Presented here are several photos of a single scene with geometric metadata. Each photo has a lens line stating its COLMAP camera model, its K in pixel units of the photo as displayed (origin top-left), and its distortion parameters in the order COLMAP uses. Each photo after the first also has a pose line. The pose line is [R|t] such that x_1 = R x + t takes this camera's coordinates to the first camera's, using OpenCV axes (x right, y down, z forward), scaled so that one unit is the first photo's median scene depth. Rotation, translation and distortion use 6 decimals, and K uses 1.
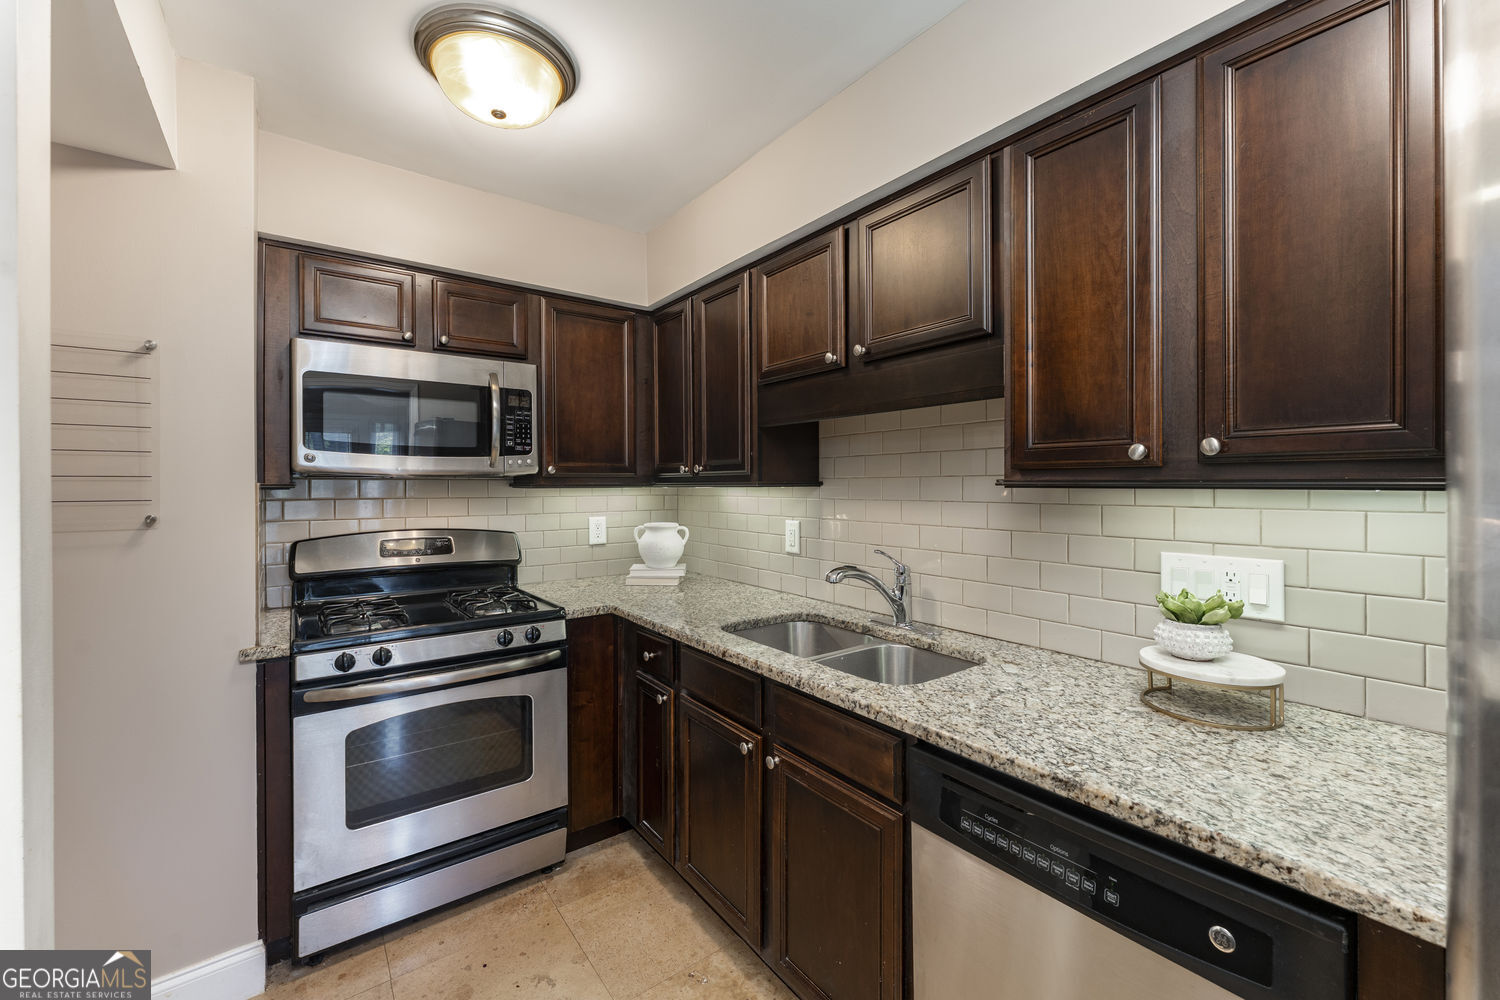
lens RADIAL K [[601.8, 0, 746.0], [0, 601.8, 487.5], [0, 0, 1]] dist [-0.001018, -0.000257]
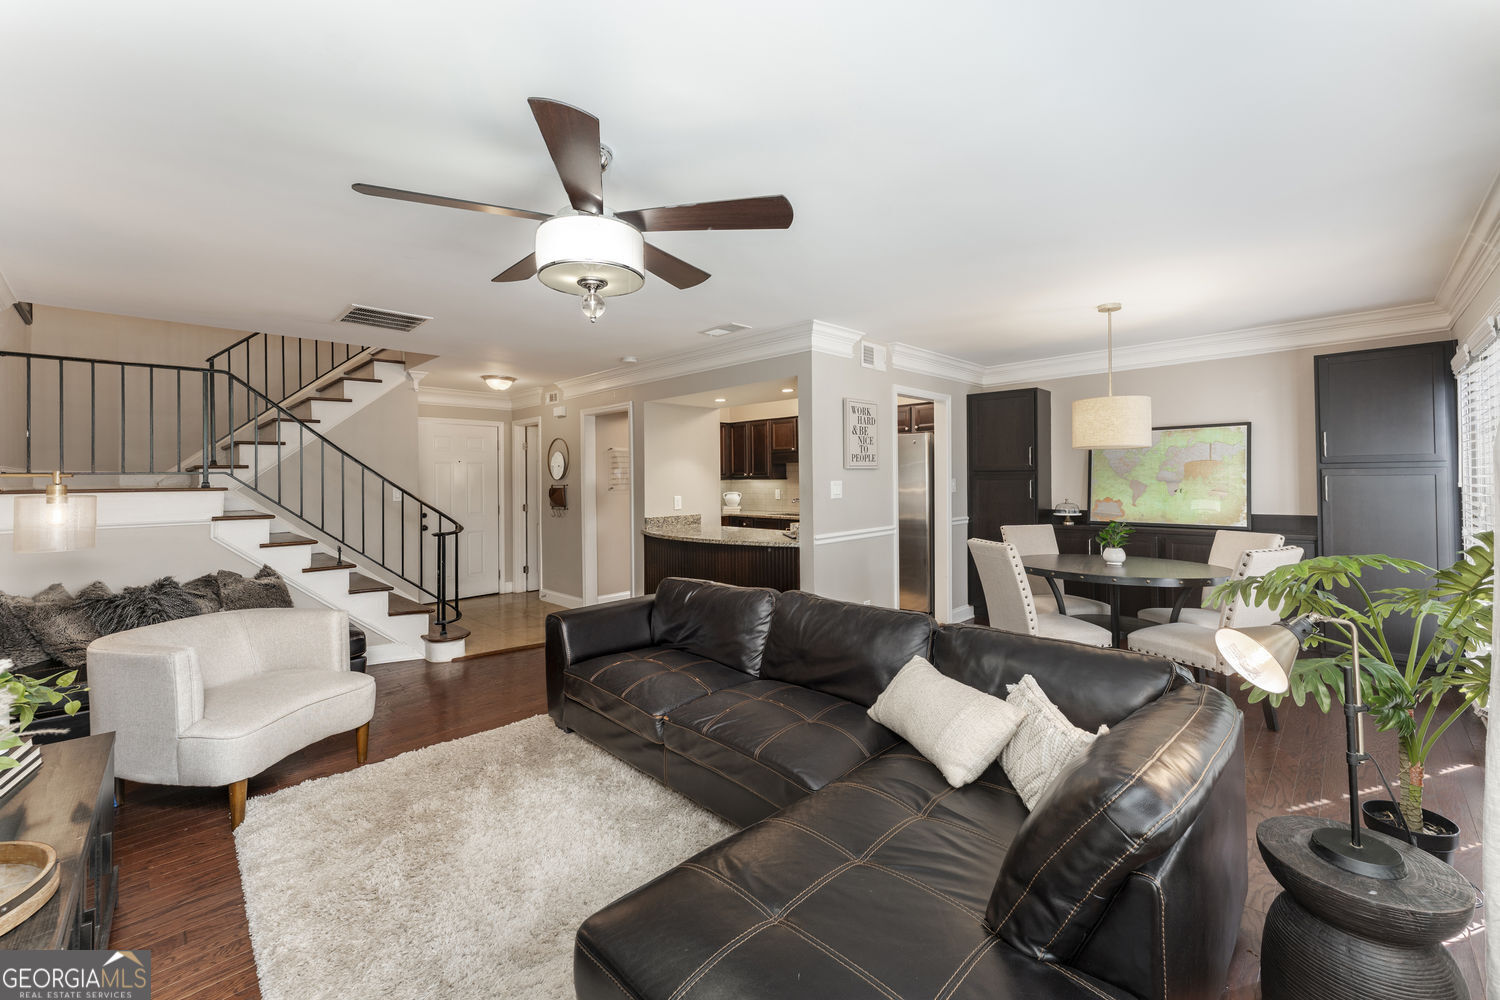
lens RADIAL K [[594.3, 0, 743.4], [0, 594.3, 478.6], [0, 0, 1]] dist [-0.000679, -0.000135]
pose [[0.991241, -0.008933, 0.131760, -0.757080], [0.008997, 0.999960, 0.000108, -0.010642], [-0.131755, 0.001079, 0.991282, -3.086021]]
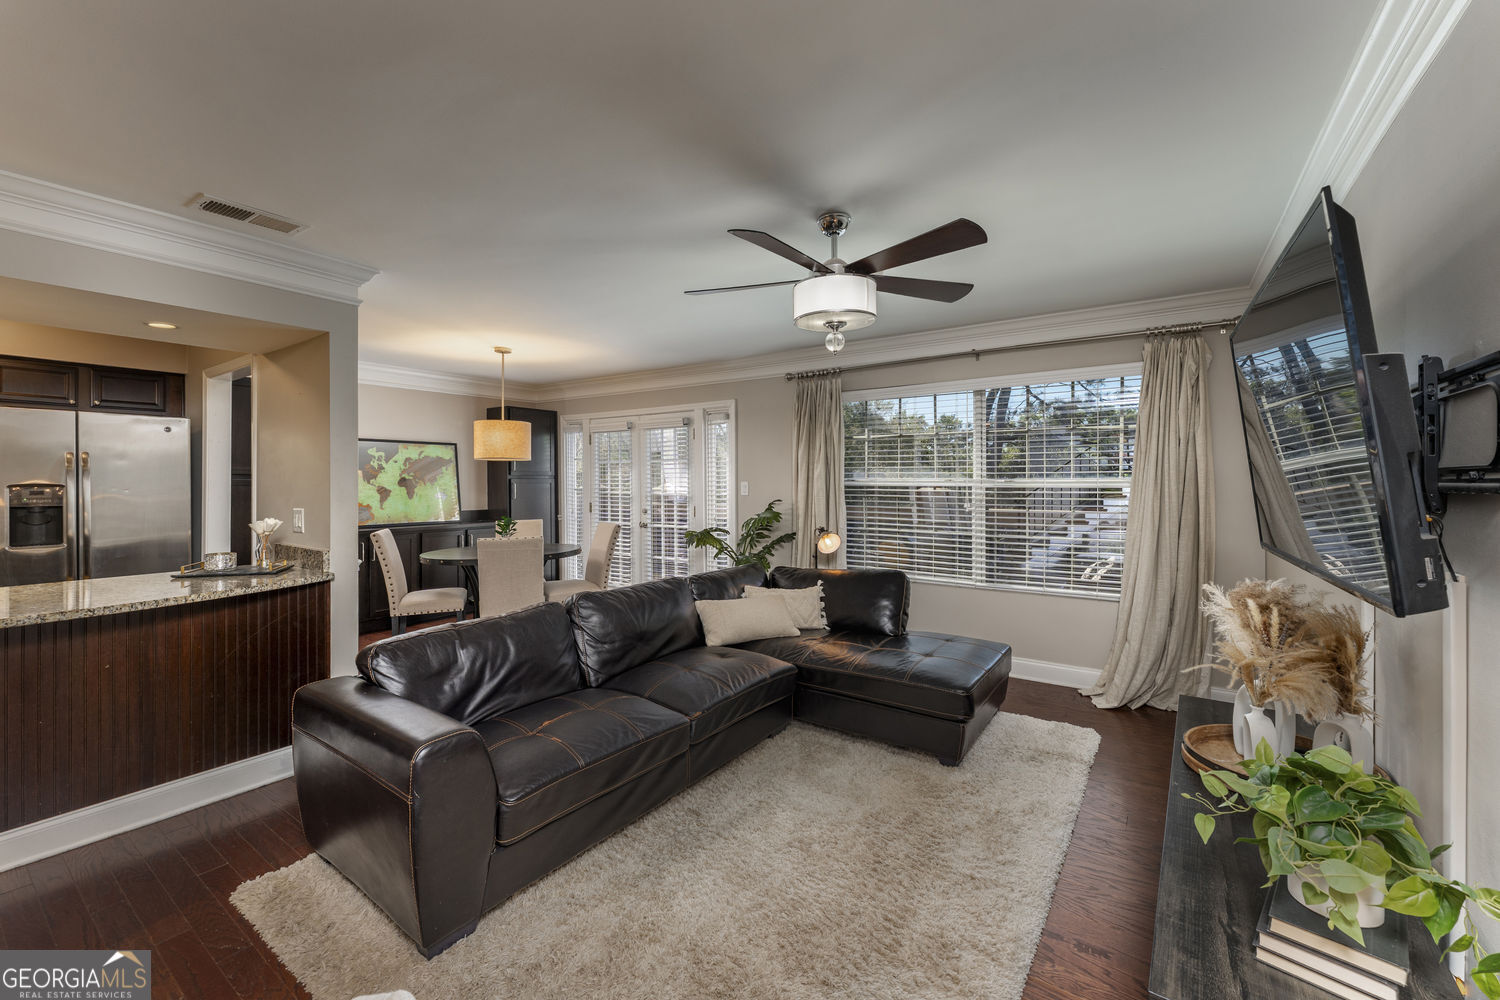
lens RADIAL K [[611.5, 0, 745.3], [0, 611.5, 481.4], [0, 0, 1]] dist [-0.000323, -0.000056]
pose [[-0.324620, 0.002441, 0.945841, -2.203188], [0.002553, 0.999995, -0.001704, 0.002301], [-0.945841, 0.001862, -0.324625, -1.286763]]
